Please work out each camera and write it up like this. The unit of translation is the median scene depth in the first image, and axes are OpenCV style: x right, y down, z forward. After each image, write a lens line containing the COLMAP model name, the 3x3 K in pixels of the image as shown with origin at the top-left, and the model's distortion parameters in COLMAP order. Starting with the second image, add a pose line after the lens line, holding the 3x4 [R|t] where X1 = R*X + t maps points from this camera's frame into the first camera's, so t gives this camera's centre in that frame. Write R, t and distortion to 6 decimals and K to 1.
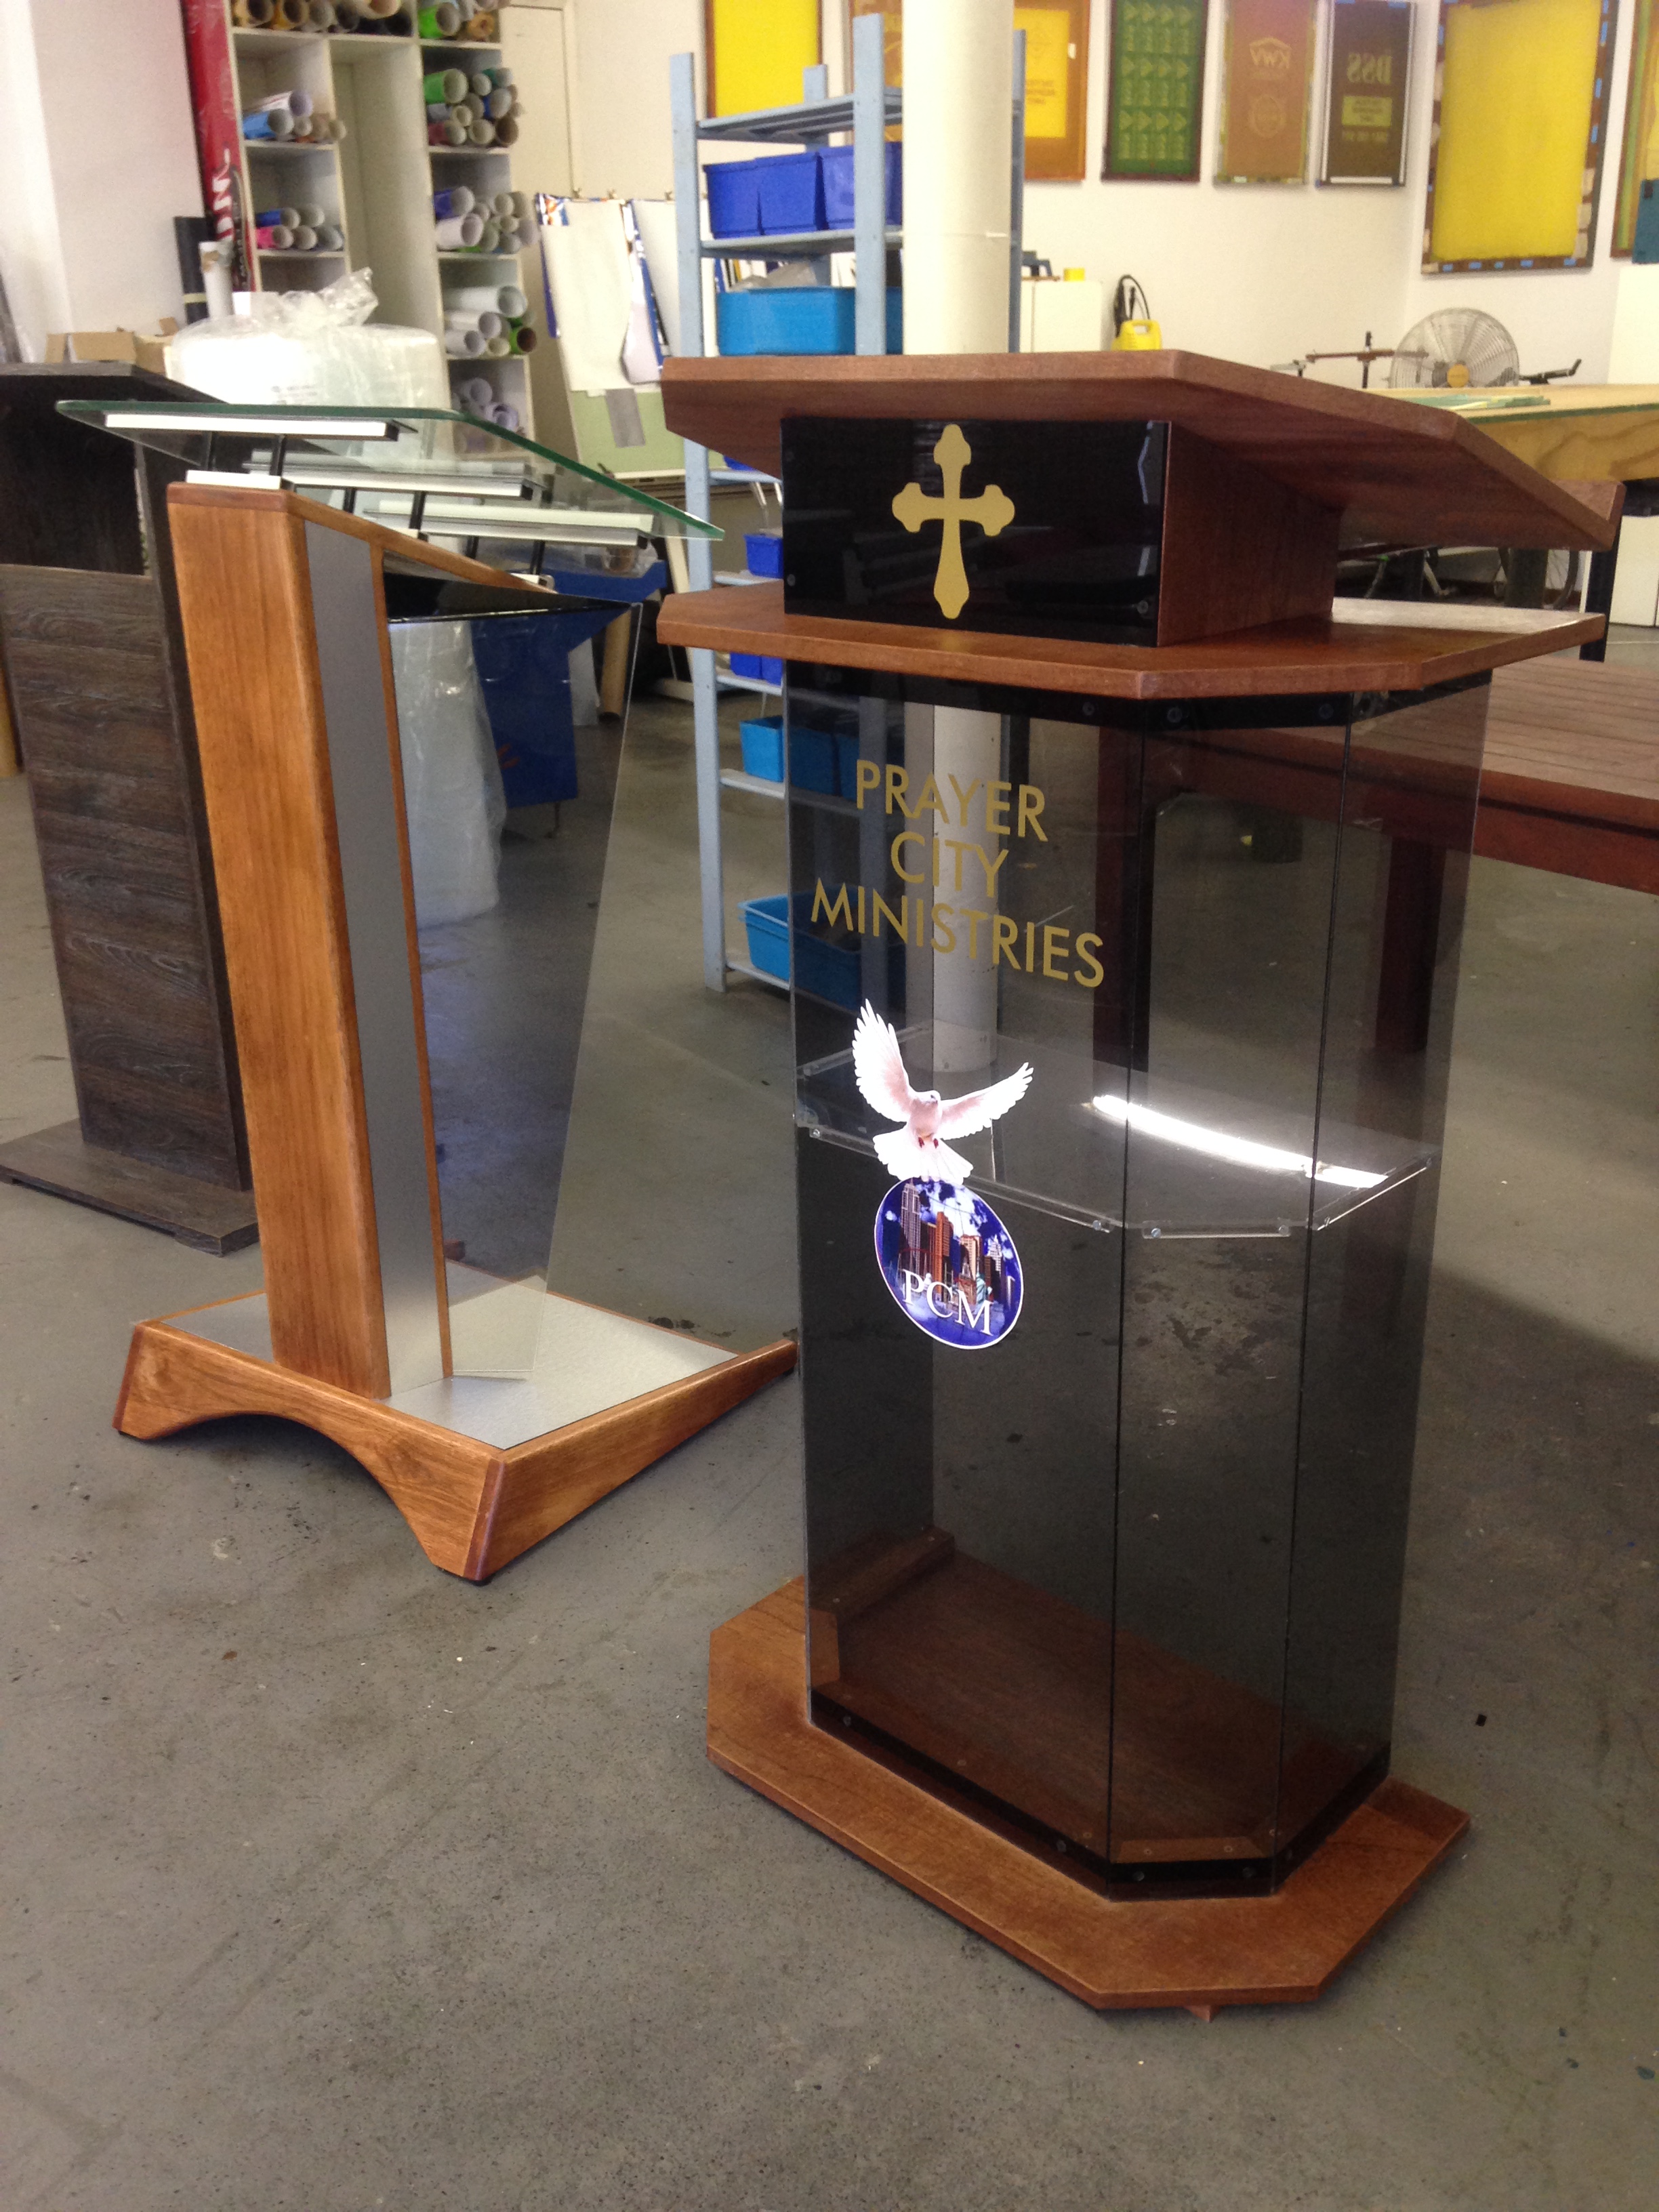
lens RADIAL K [[2037.5, 0, 817.6], [0, 2037.5, 1118.8], [0, 0, 1]] dist [0.088497, 0.000000]
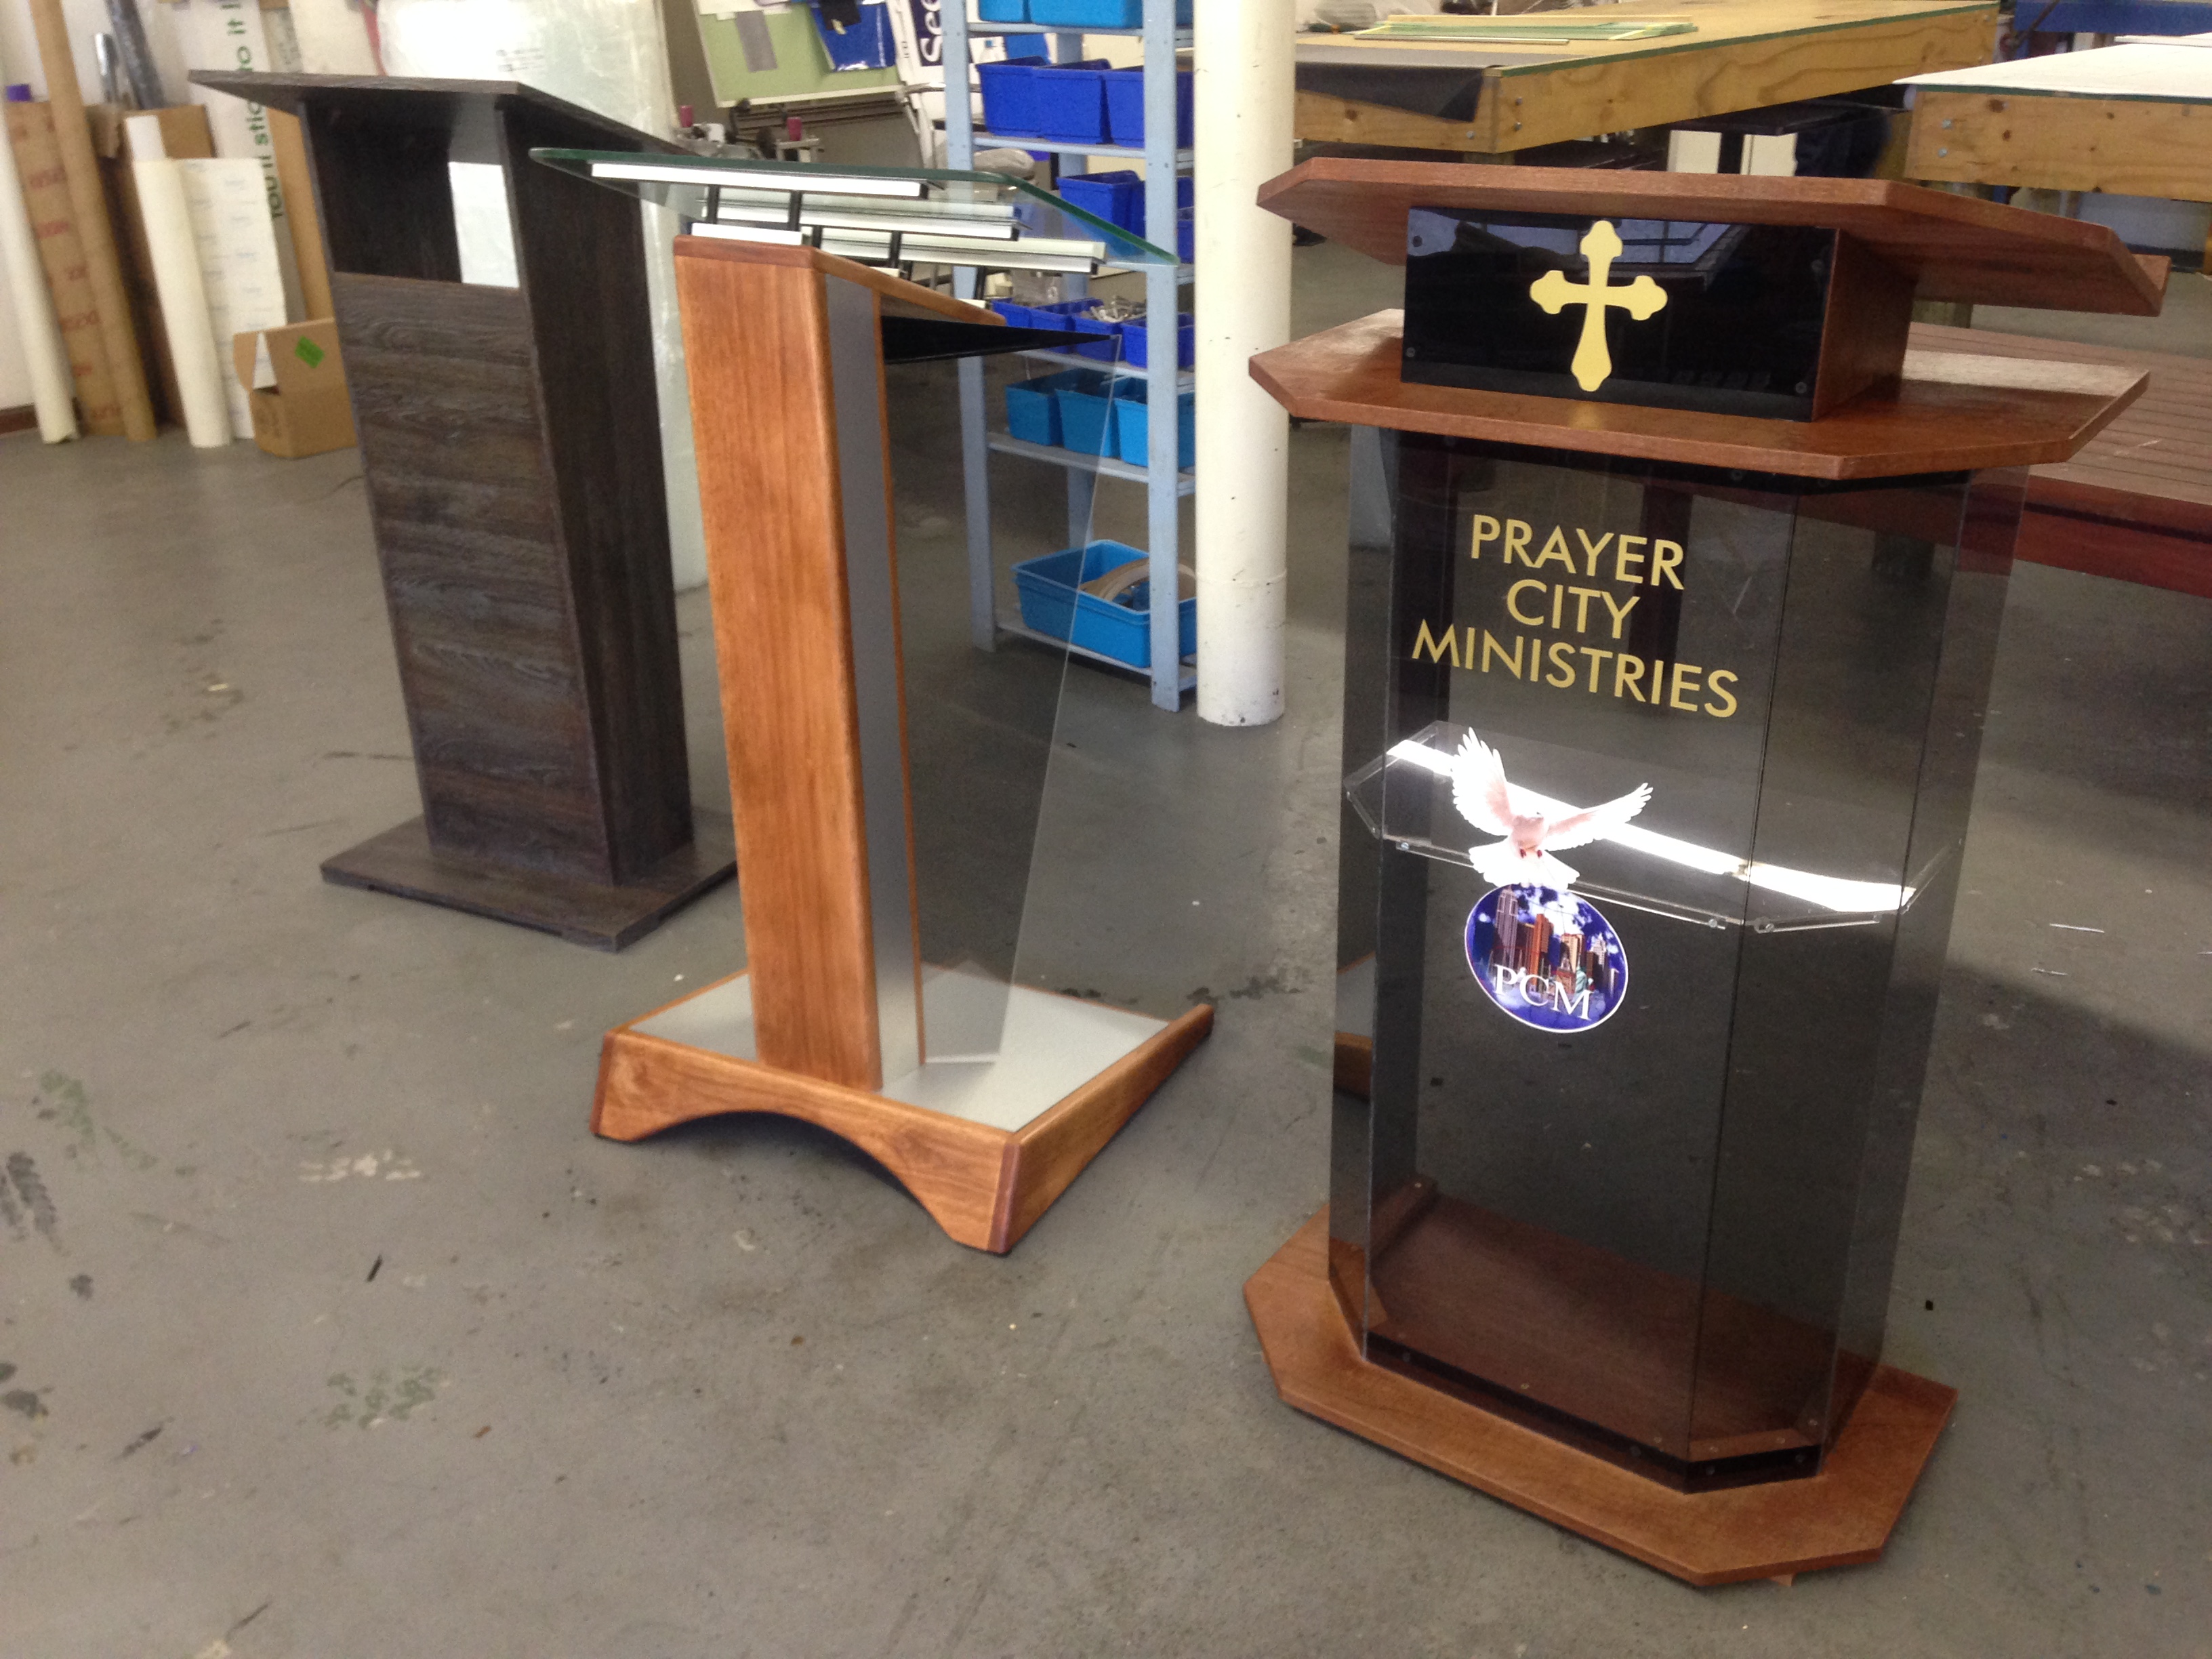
lens RADIAL K [[2037.5, 0, 1090.1], [0, 2037.5, 862.5], [0, 0, 1]] dist [0.088497, 0.000000]
pose [[0.991142, -0.062706, 0.117073, -0.249598], [0.053850, 0.995550, 0.077333, -0.065299], [-0.121402, -0.070343, 0.990108, -0.062846]]
